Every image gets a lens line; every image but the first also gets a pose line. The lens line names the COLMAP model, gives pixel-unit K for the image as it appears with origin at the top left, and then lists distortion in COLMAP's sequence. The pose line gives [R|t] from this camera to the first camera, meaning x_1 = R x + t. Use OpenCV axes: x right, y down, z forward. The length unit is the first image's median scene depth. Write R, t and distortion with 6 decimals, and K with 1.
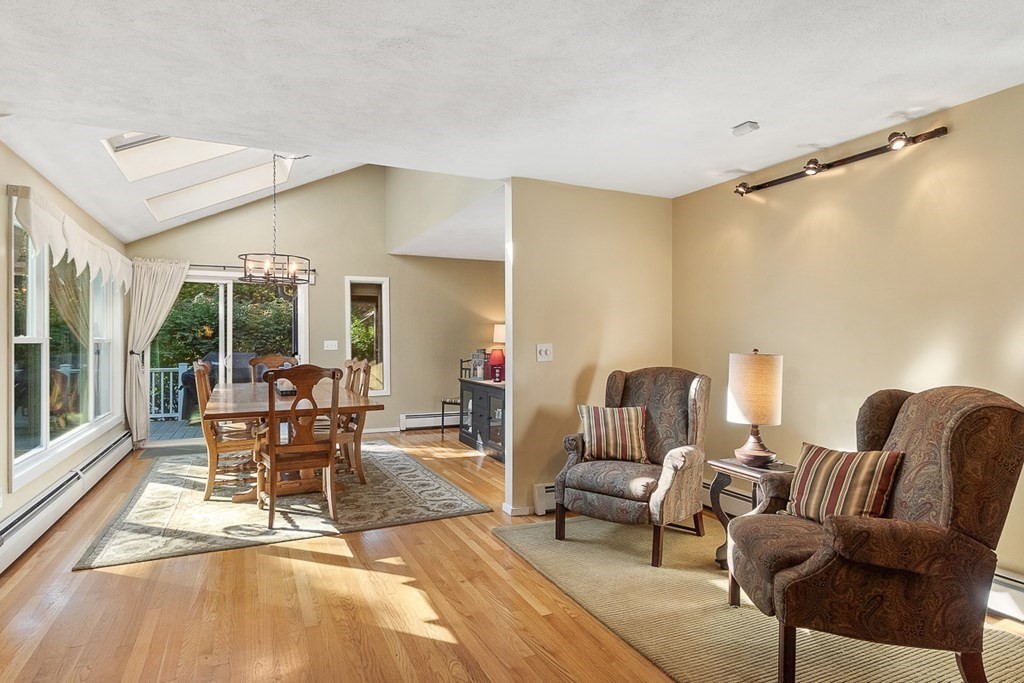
lens RADIAL K [[583.1, 0, 510.6], [0, 583.1, 340.6], [0, 0, 1]] dist [-0.005294, -0.000748]
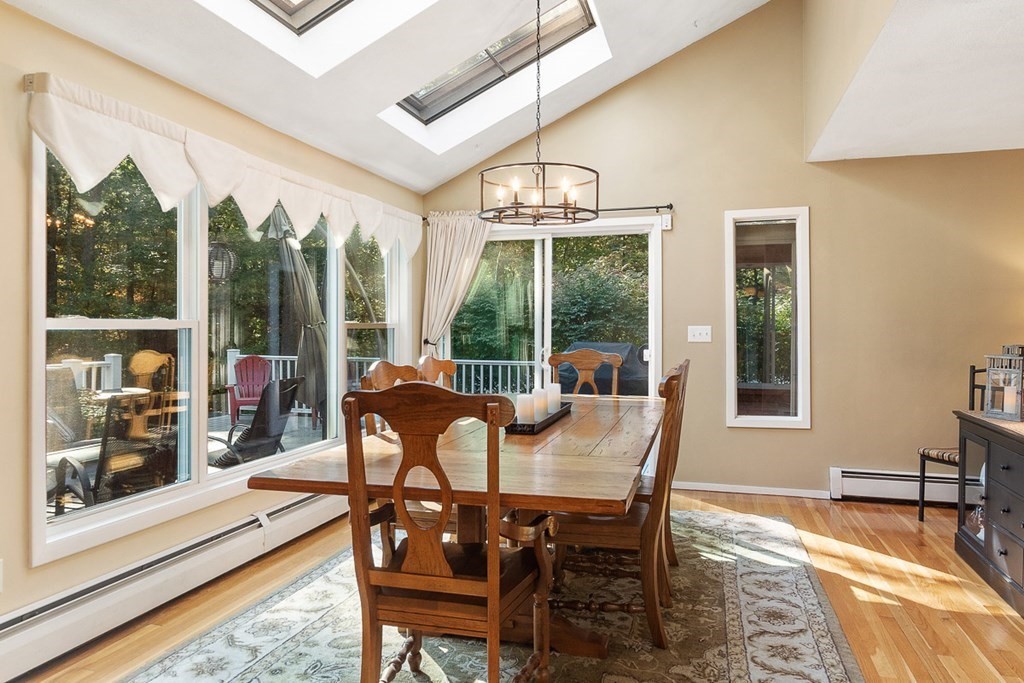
lens RADIAL K [[703.7, 0, 515.7], [0, 703.7, 338.1], [0, 0, 1]] dist [-0.002531, -0.003005]
pose [[0.756346, 0.014085, -0.654021, 0.010224], [-0.003874, 0.999847, 0.017053, 0.000553], [0.654161, -0.010364, 0.756284, 0.346184]]
